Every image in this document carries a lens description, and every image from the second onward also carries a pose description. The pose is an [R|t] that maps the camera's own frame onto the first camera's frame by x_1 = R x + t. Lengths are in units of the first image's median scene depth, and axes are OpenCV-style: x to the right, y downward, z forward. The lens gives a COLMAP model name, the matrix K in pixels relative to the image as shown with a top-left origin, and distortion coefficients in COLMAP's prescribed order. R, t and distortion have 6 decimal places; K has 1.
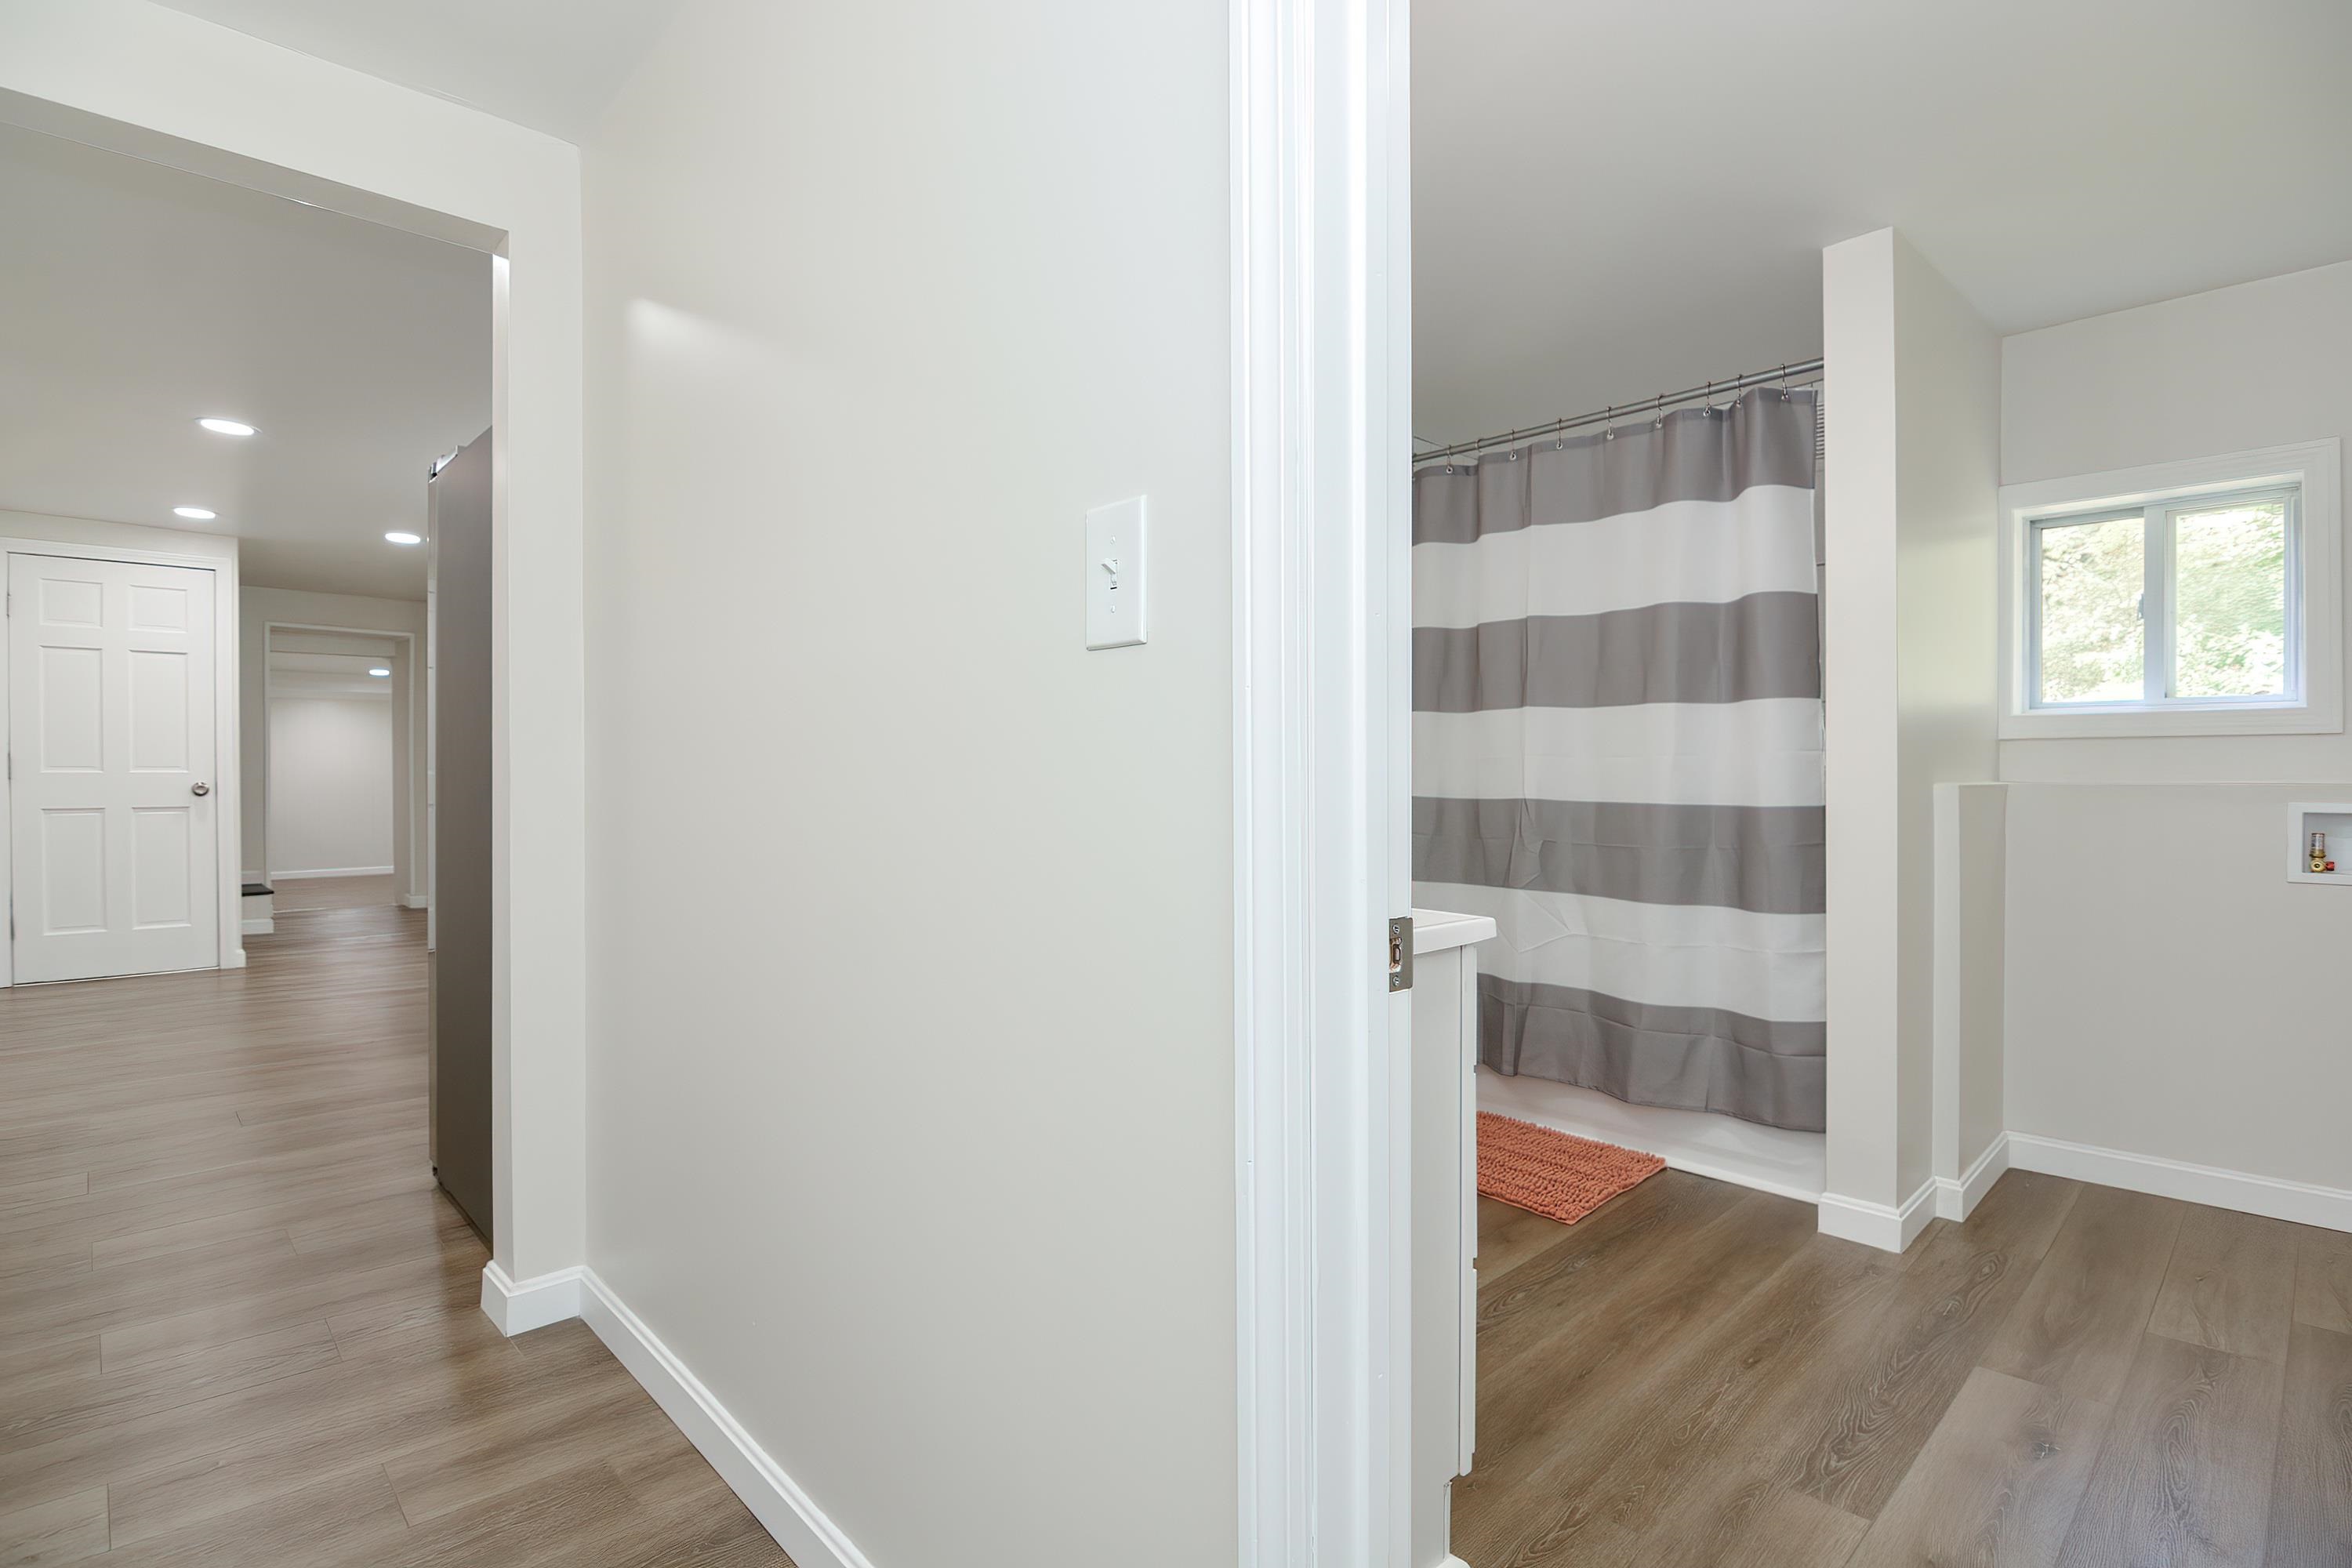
lens RADIAL K [[1166.6, 0, 1253.0], [0, 1166.6, 772.5], [0, 0, 1]] dist [-0.002084, -0.010103]
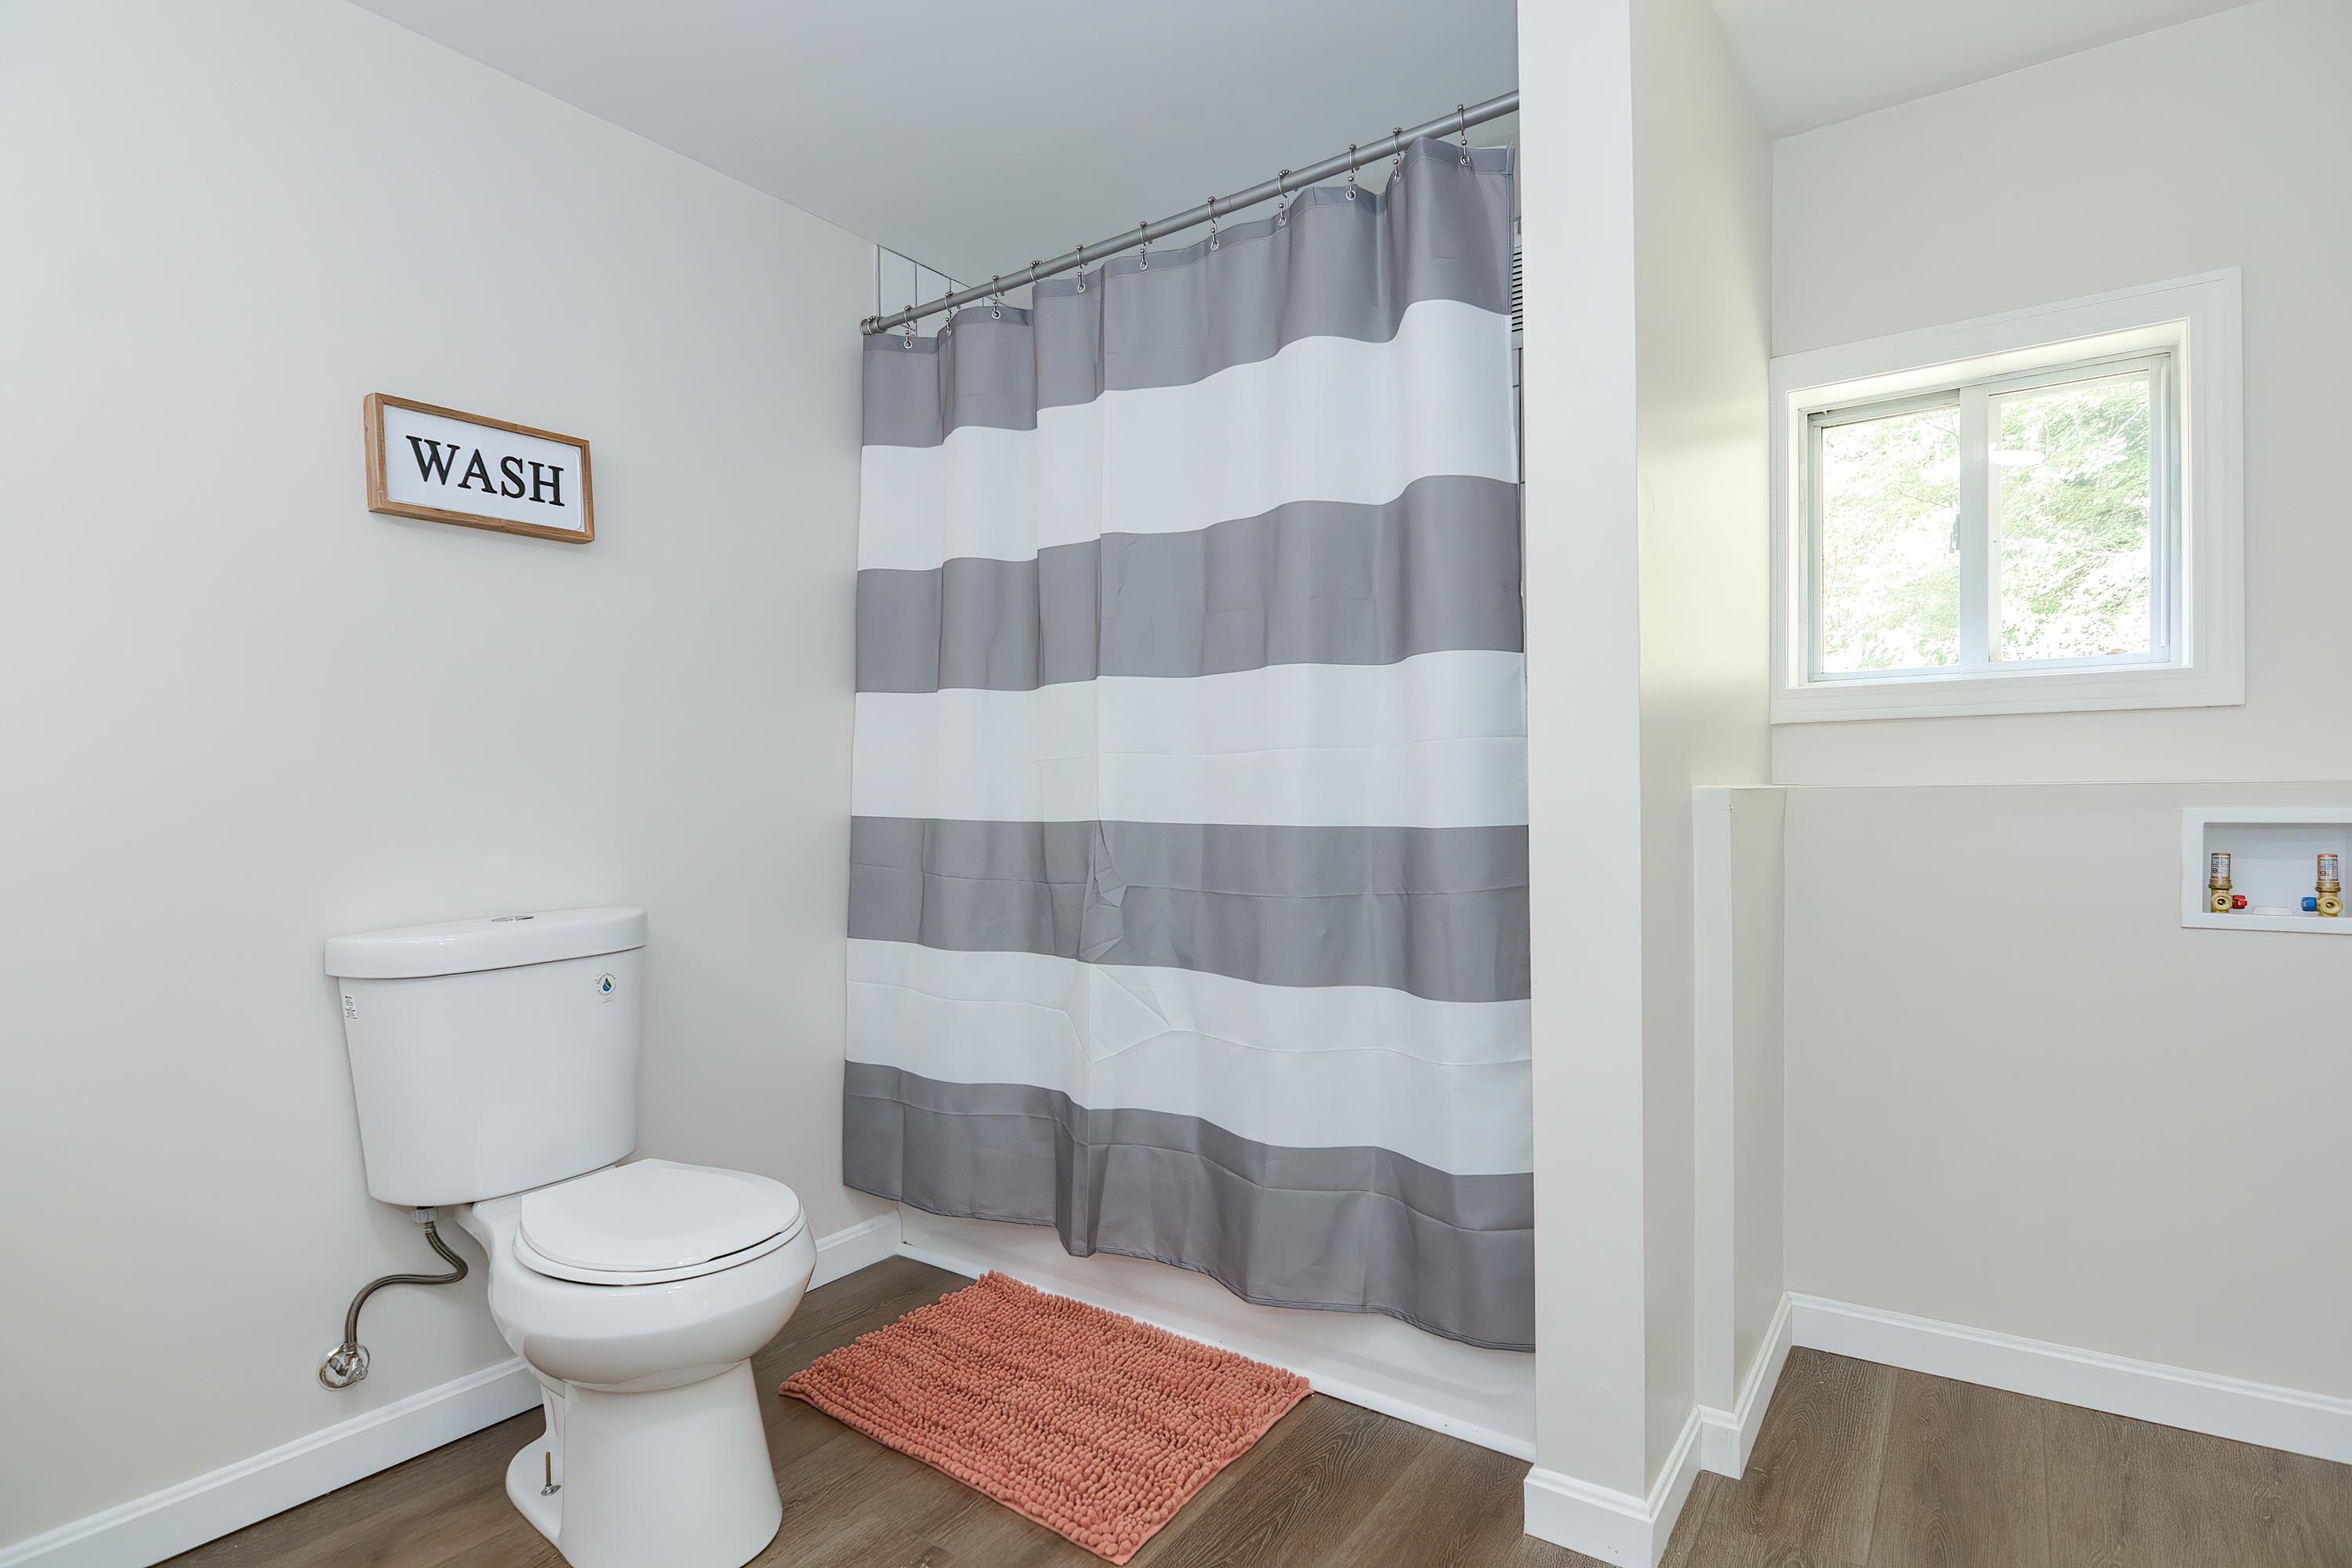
lens RADIAL K [[1166.6, 0, 1260.4], [0, 1166.6, 812.2], [0, 0, 1]] dist [-0.002084, -0.010103]
pose [[0.979482, -0.016068, 0.200891, 0.220568], [0.013056, 0.999782, 0.016307, 0.009799], [-0.201109, -0.013349, 0.979478, 0.413562]]
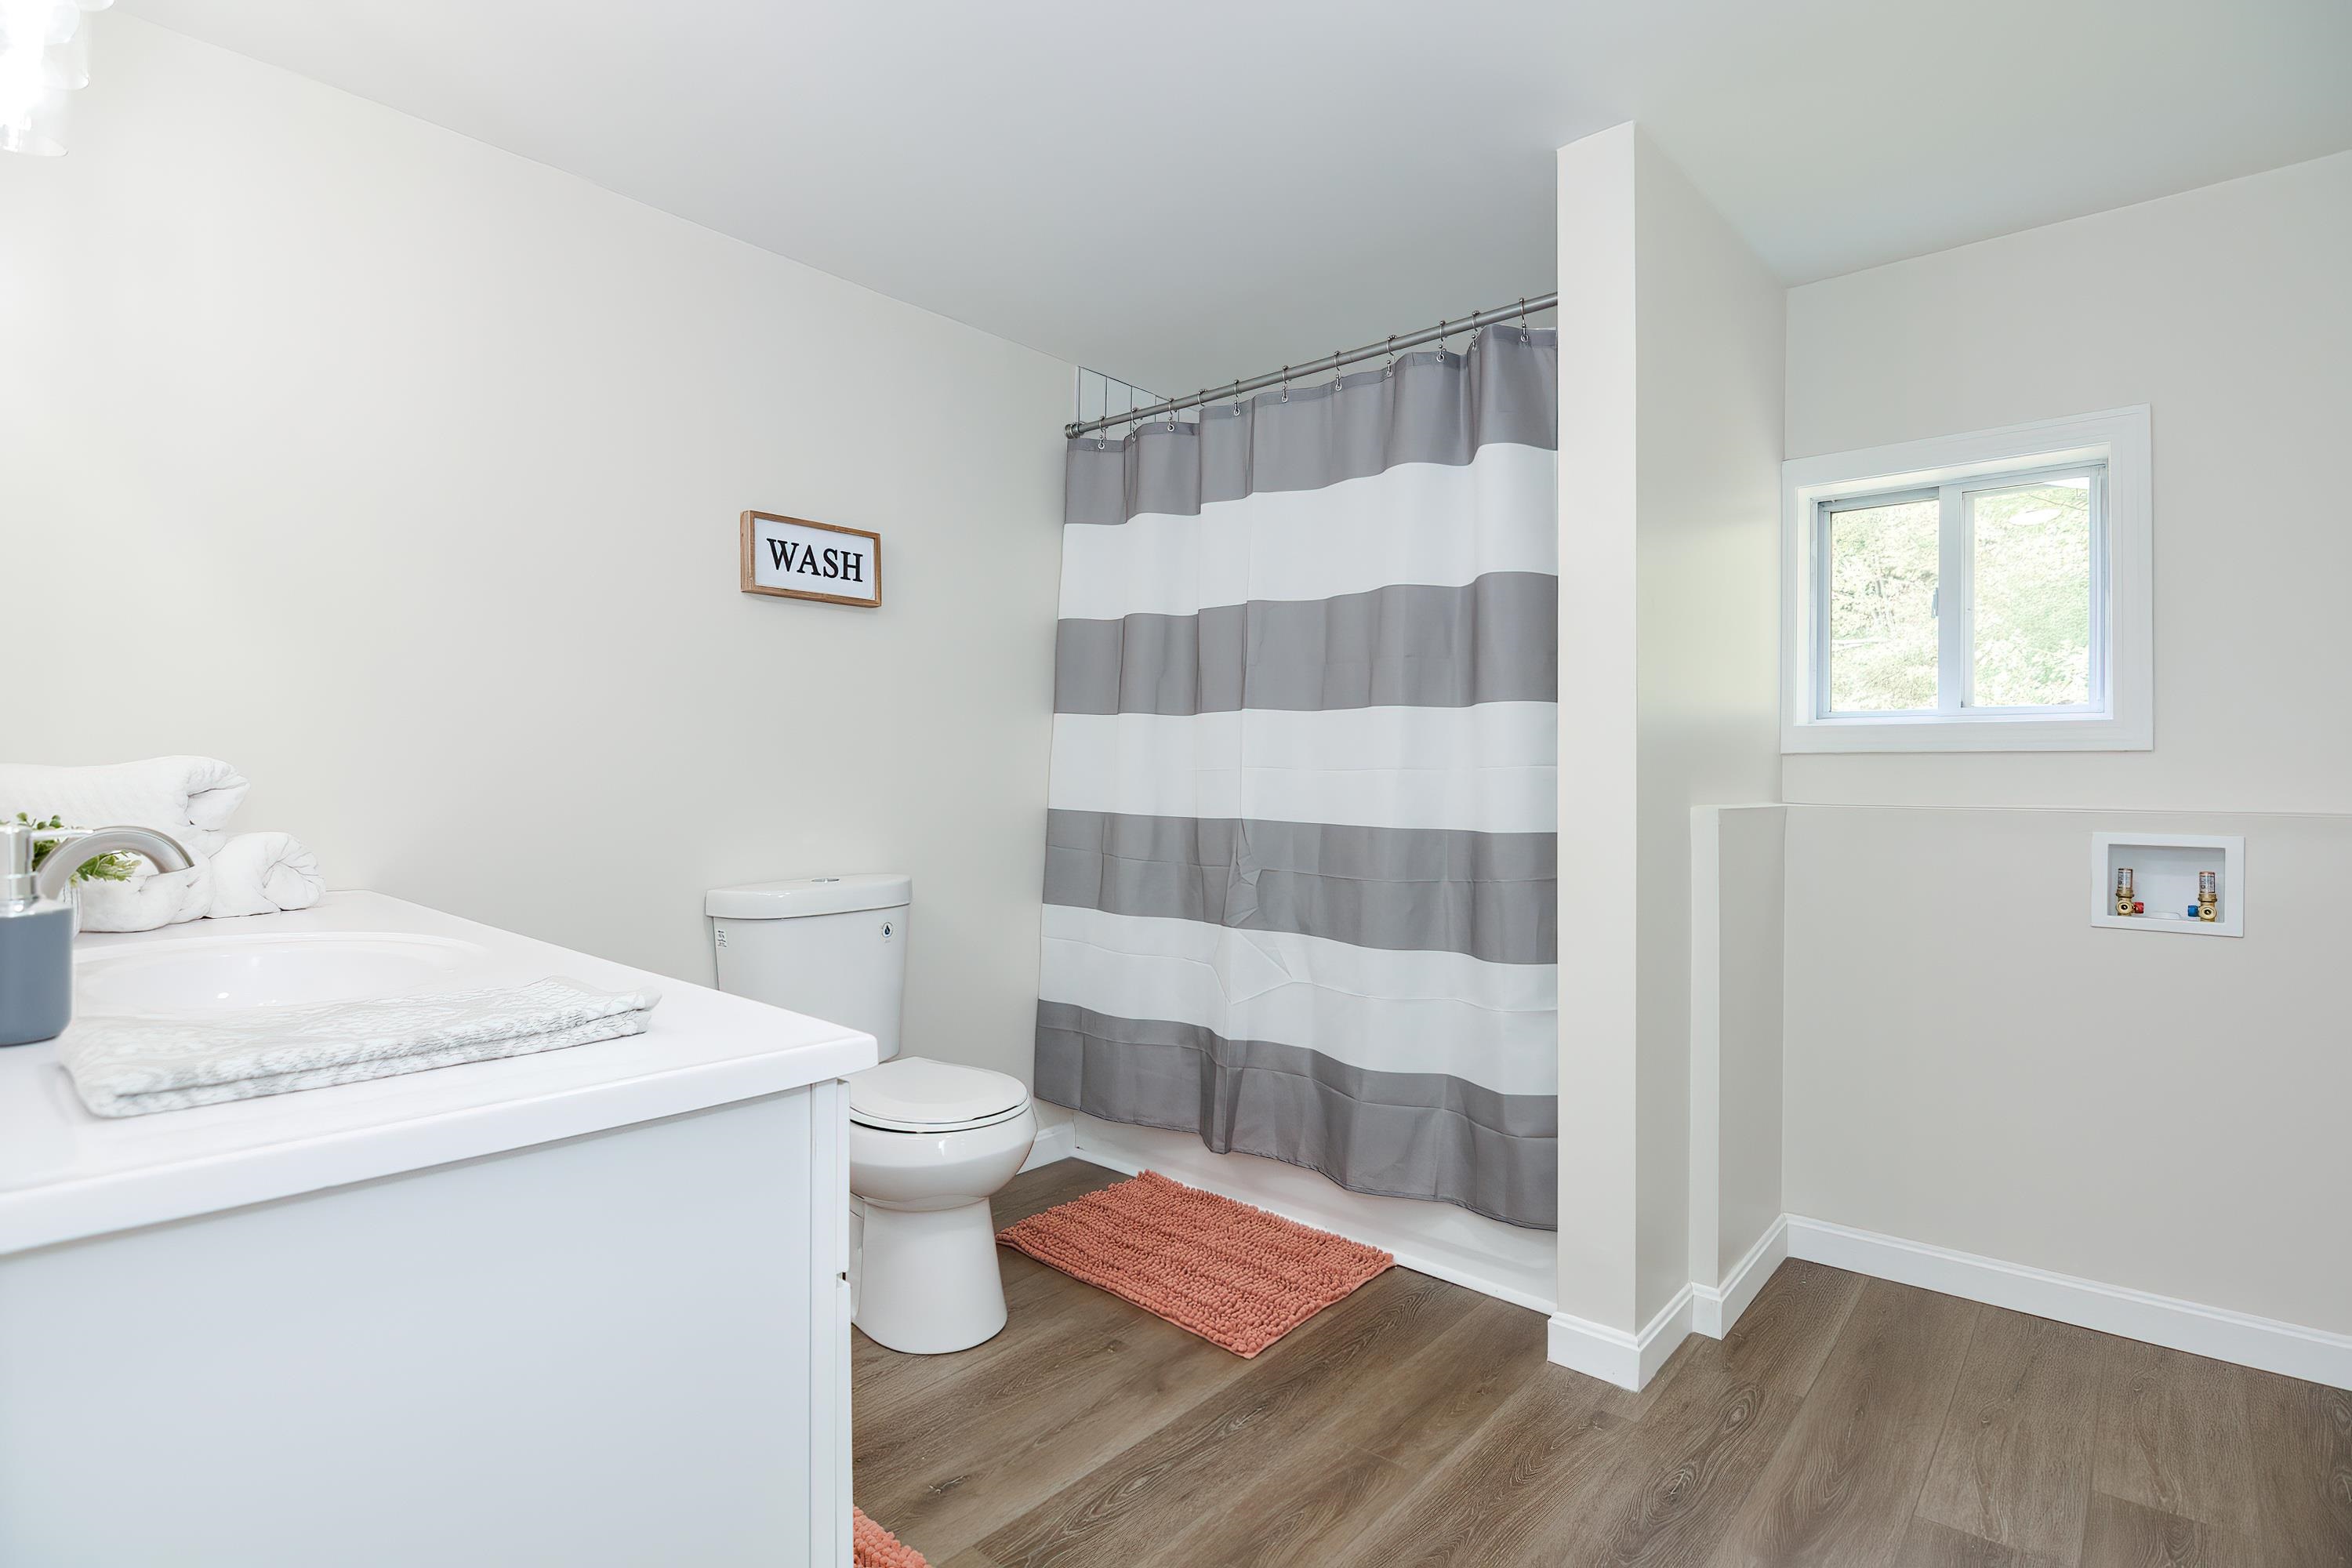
lens RADIAL K [[1166.6, 0, 1255.8], [0, 1166.6, 765.9], [0, 0, 1]] dist [-0.002084, -0.010103]
pose [[0.995585, 0.008830, 0.093449, 0.190180], [-0.007860, 0.999911, -0.010740, -0.007583], [-0.093535, 0.009959, 0.995566, 0.194648]]
